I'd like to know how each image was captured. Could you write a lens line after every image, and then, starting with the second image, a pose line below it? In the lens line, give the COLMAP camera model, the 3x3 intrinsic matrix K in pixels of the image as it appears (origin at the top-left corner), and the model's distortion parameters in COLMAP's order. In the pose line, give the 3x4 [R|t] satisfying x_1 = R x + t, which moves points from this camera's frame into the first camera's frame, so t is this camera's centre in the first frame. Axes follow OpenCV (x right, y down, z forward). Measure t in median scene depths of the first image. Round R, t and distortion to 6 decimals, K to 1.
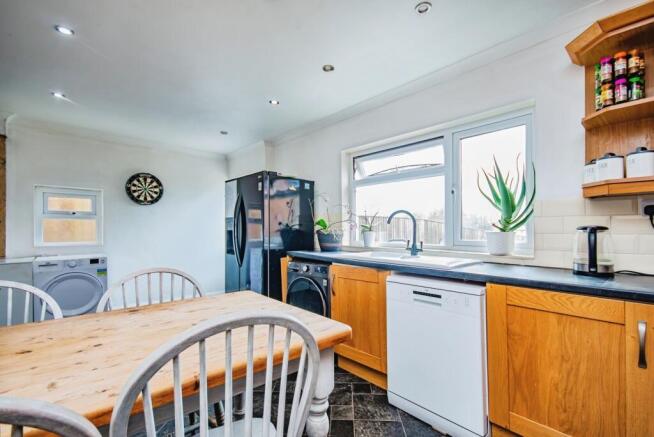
lens RADIAL K [[292.1, 0, 327.4], [0, 292.1, 228.3], [0, 0, 1]] dist [0.002968, 0.000165]
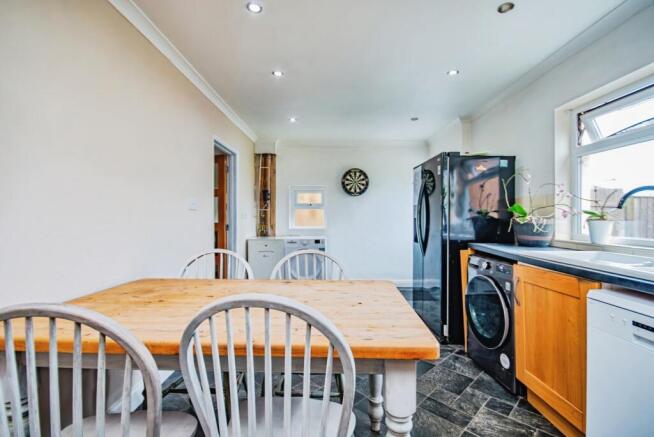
lens RADIAL K [[297.7, 0, 326.6], [0, 297.7, 218.2], [0, 0, 1]] dist [-0.003437, -0.000560]
pose [[0.730937, 0.003875, -0.682434, 0.145800], [0.002381, 0.999963, 0.008228, -0.001797], [0.682441, -0.007639, 0.730901, 0.078761]]
